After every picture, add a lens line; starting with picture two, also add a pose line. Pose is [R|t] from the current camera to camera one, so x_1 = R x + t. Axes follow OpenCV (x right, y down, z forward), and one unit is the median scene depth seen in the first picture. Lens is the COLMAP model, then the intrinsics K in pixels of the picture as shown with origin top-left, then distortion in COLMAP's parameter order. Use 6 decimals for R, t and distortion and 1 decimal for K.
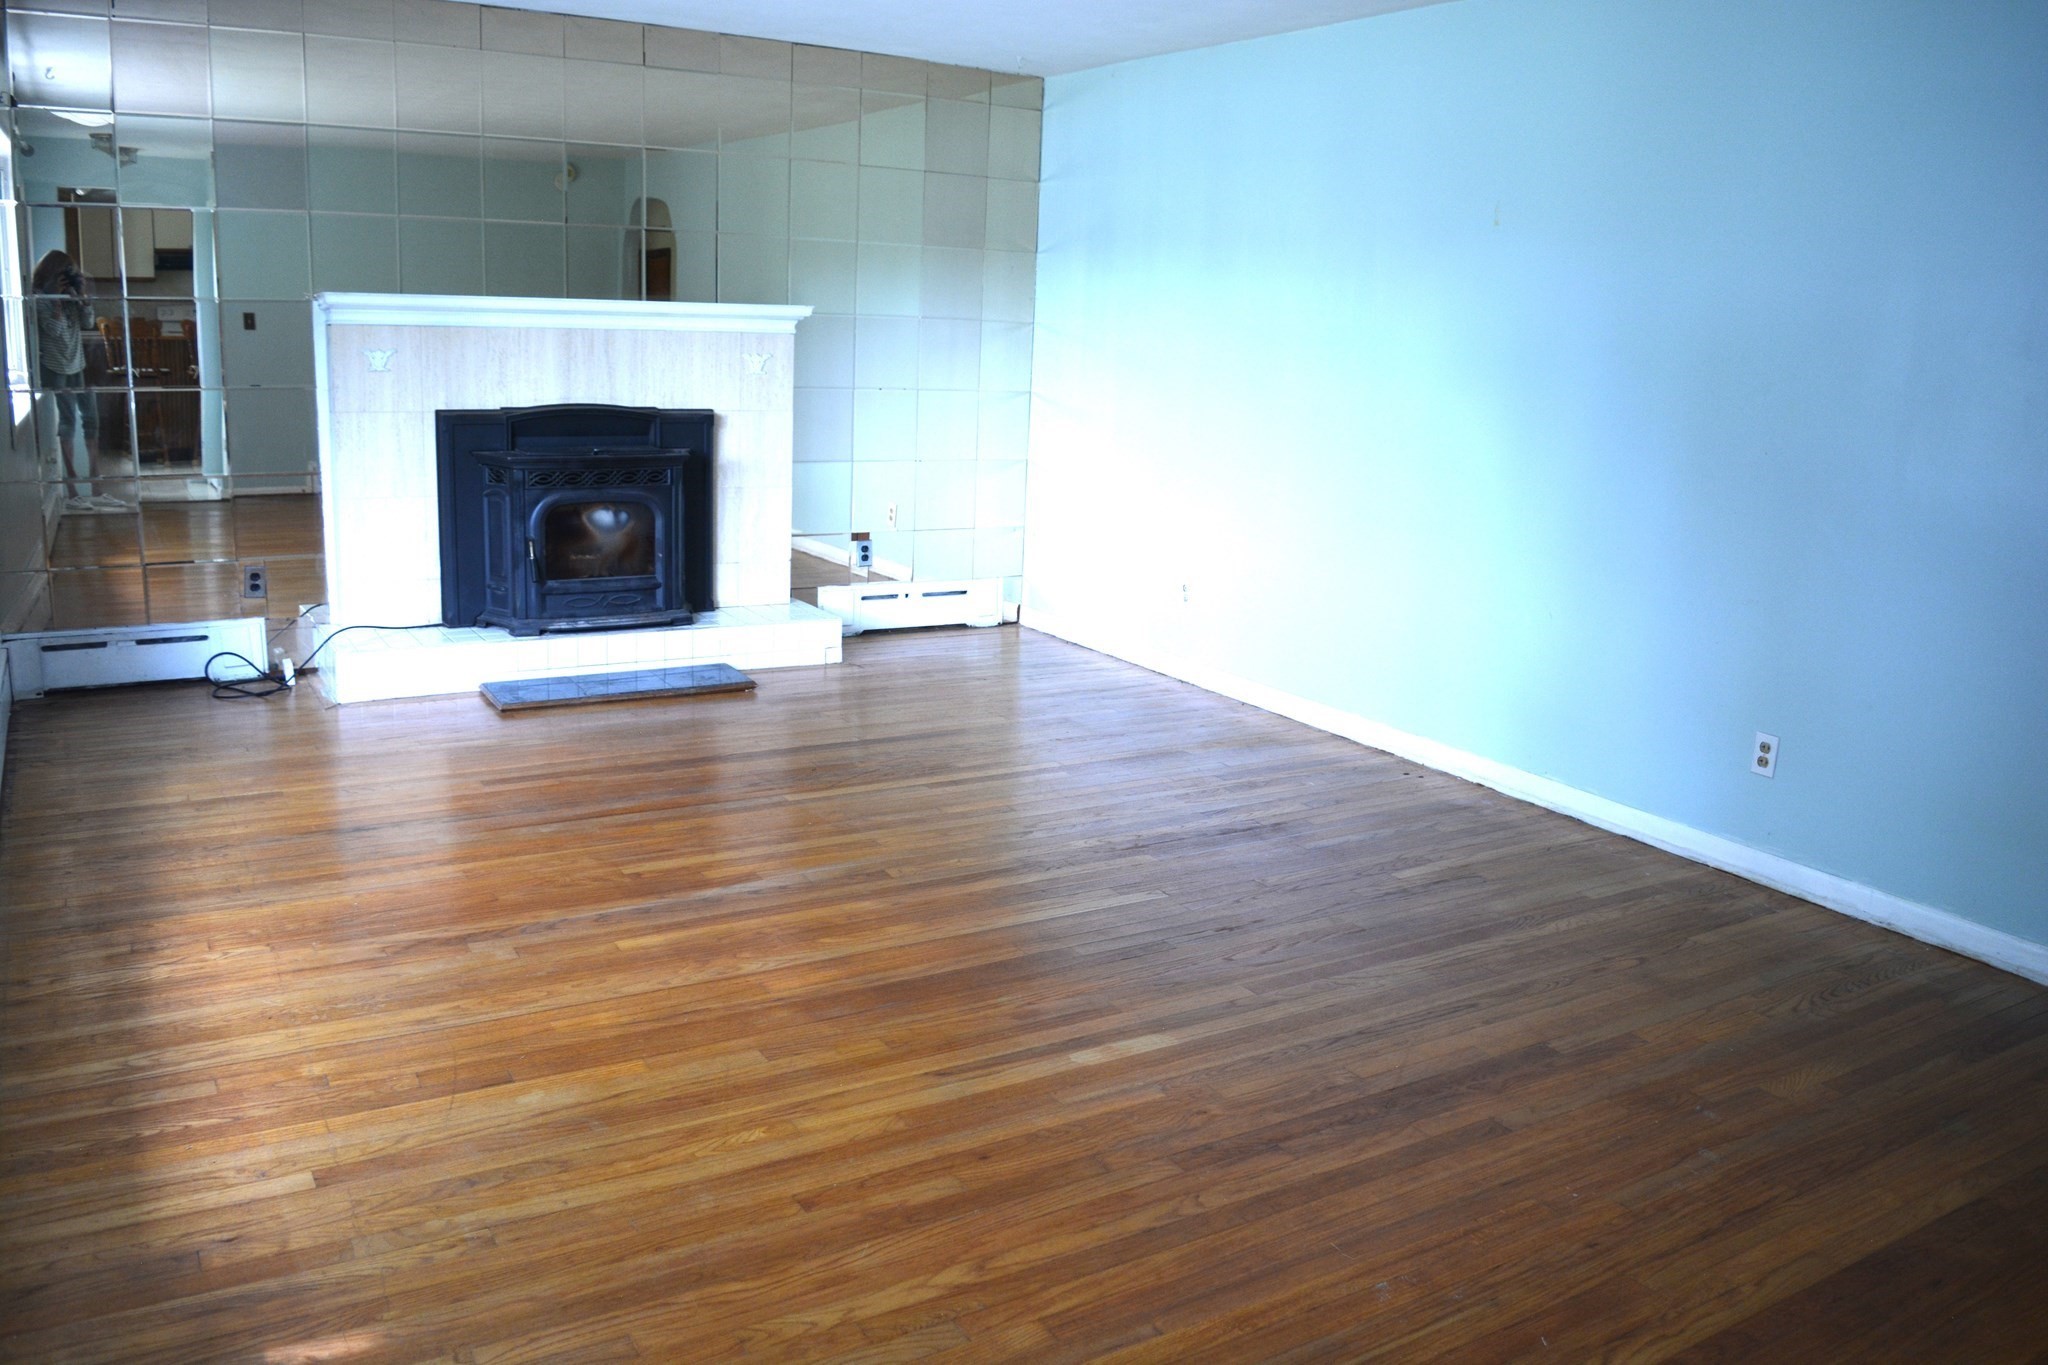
lens RADIAL K [[1596.3, 0, 1037.0], [0, 1596.3, 673.1], [0, 0, 1]] dist [-0.092130, 0.005243]
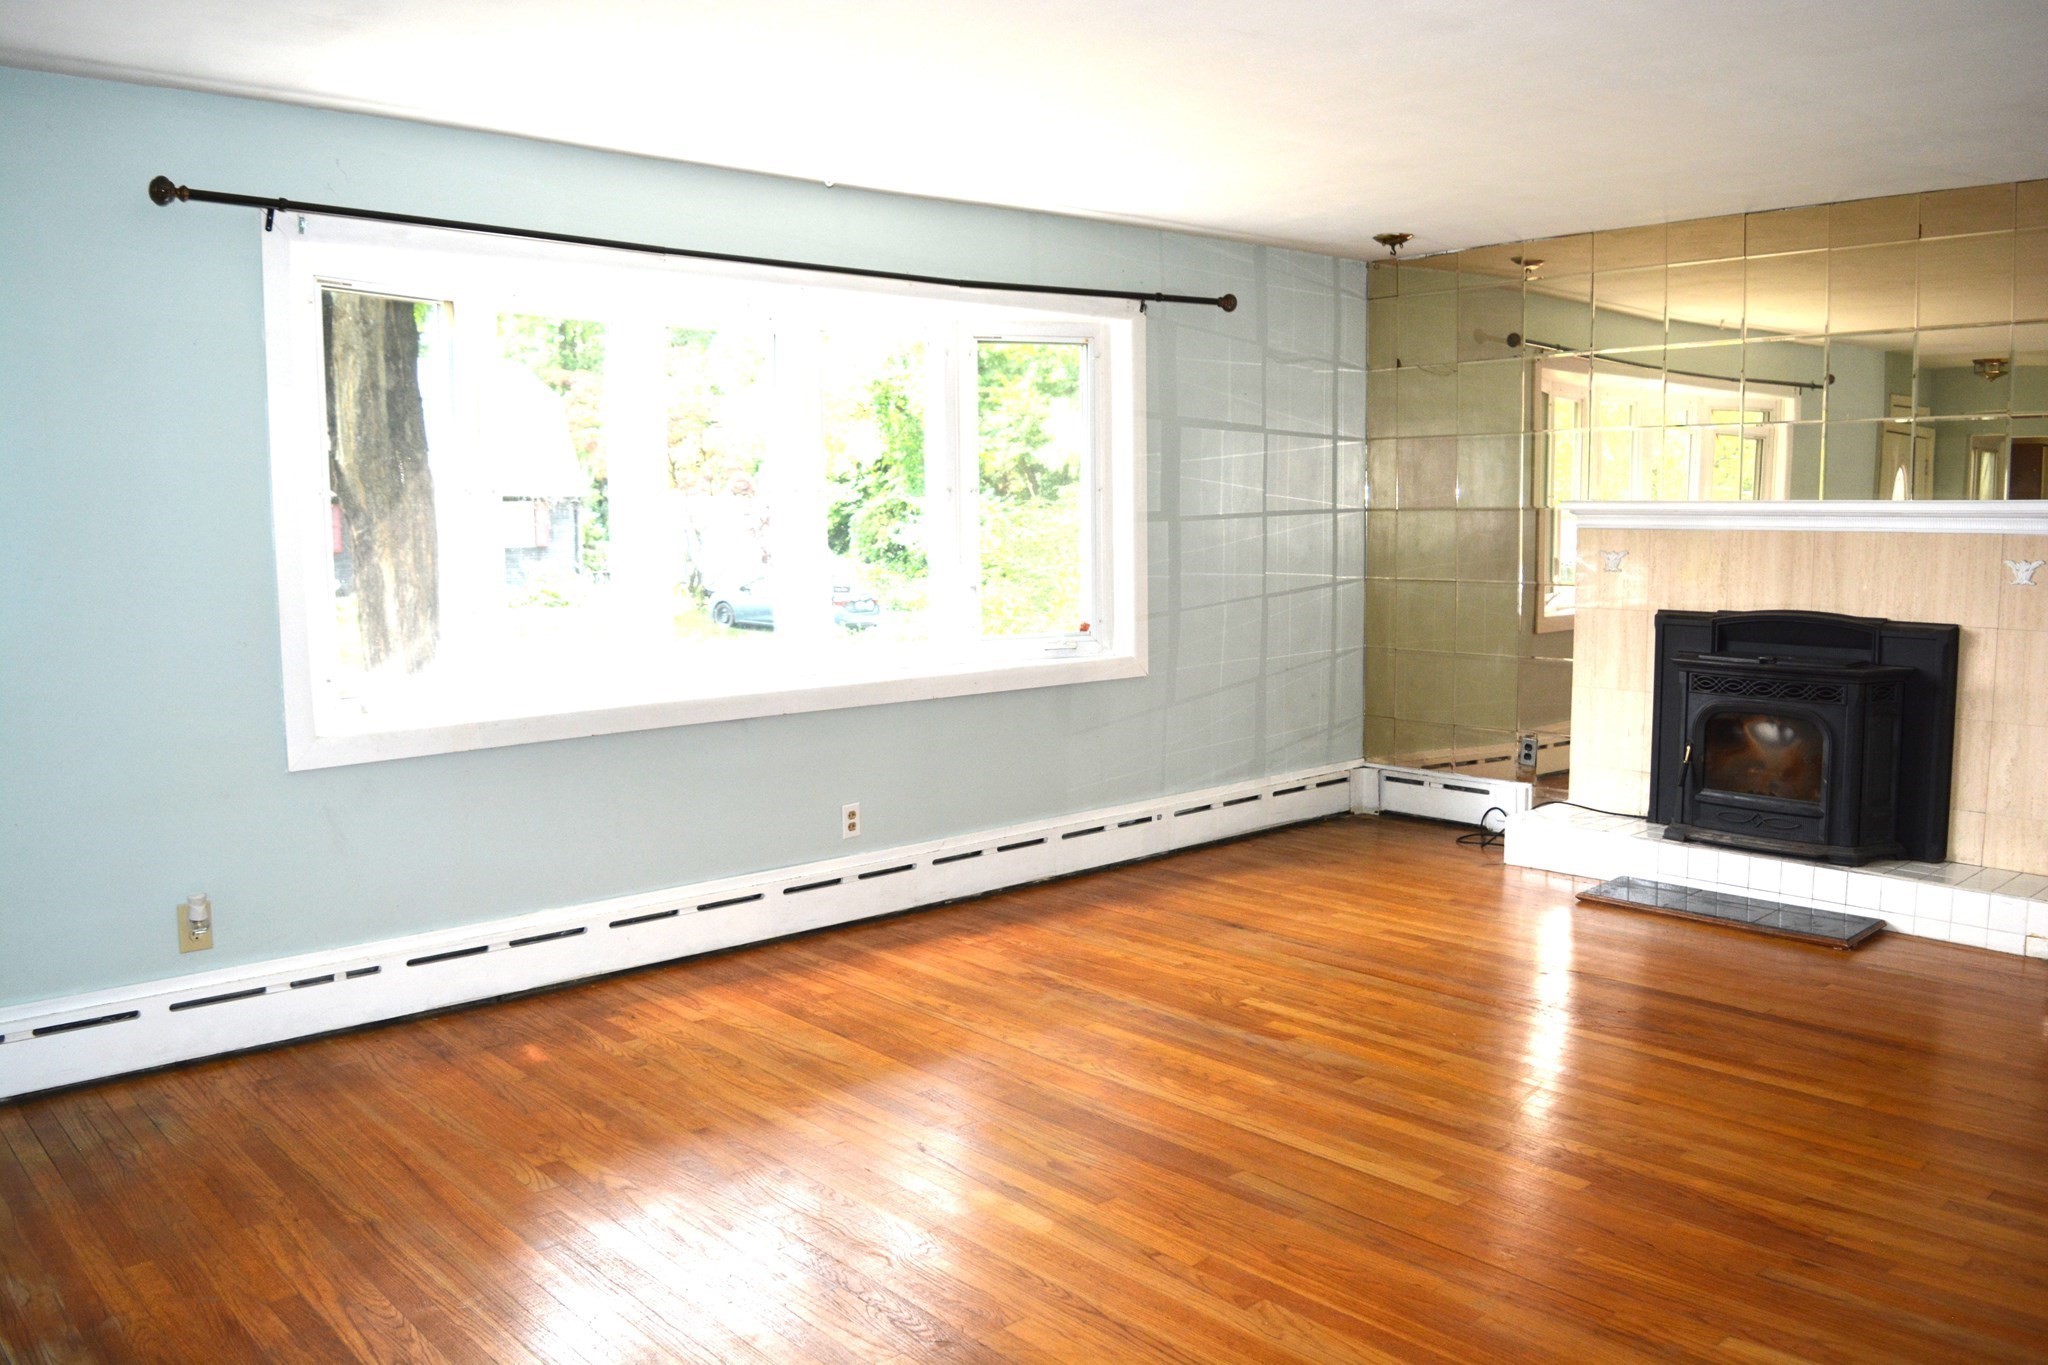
lens RADIAL K [[1596.3, 0, 1037.0], [0, 1596.3, 673.1], [0, 0, 1]] dist [-0.092130, 0.005243]
pose [[0.189170, 0.059685, -0.980129, 0.551825], [-0.200530, 0.979464, 0.020941, -0.066069], [0.961250, 0.192583, 0.197254, 0.408391]]
